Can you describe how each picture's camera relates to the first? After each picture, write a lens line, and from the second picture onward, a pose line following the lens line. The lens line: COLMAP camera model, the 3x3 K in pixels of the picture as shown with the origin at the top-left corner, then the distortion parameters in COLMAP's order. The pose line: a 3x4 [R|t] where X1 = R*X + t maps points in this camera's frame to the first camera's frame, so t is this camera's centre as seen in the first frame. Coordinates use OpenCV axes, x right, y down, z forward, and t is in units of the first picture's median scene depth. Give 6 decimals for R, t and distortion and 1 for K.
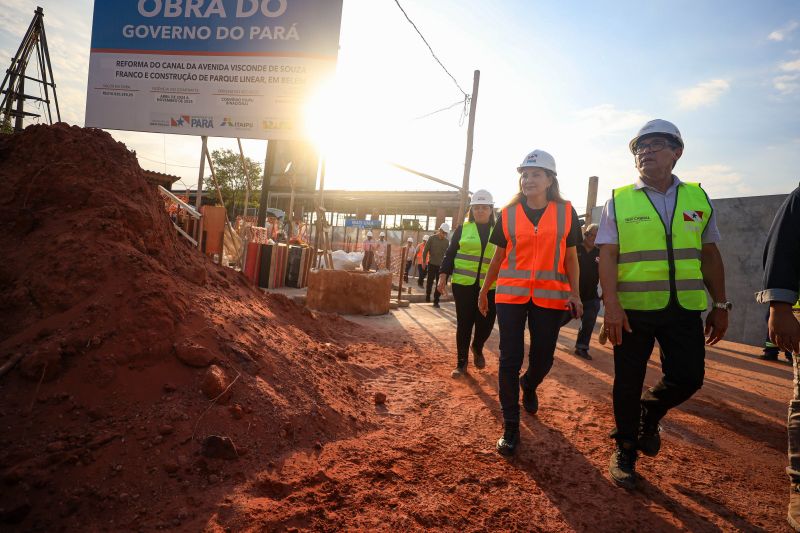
lens RADIAL K [[356.7, 0, 402.0], [0, 356.7, 261.7], [0, 0, 1]] dist [-0.025429, 0.007112]
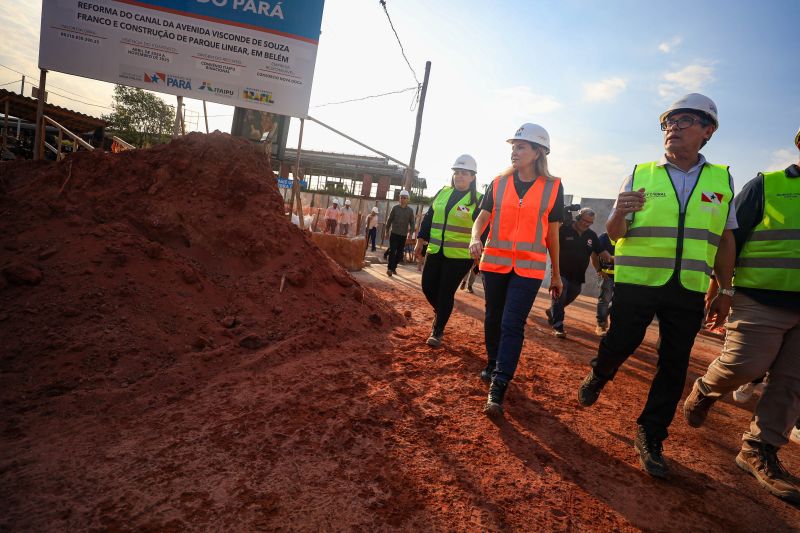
lens RADIAL K [[356.7, 0, 402.0], [0, 356.7, 261.7], [0, 0, 1]] dist [-0.025429, 0.007112]
pose [[0.973594, 0.038339, 0.225043, -0.141402], [-0.060157, 0.994041, 0.090907, -0.006926], [-0.220217, -0.102045, 0.970099, -0.192621]]
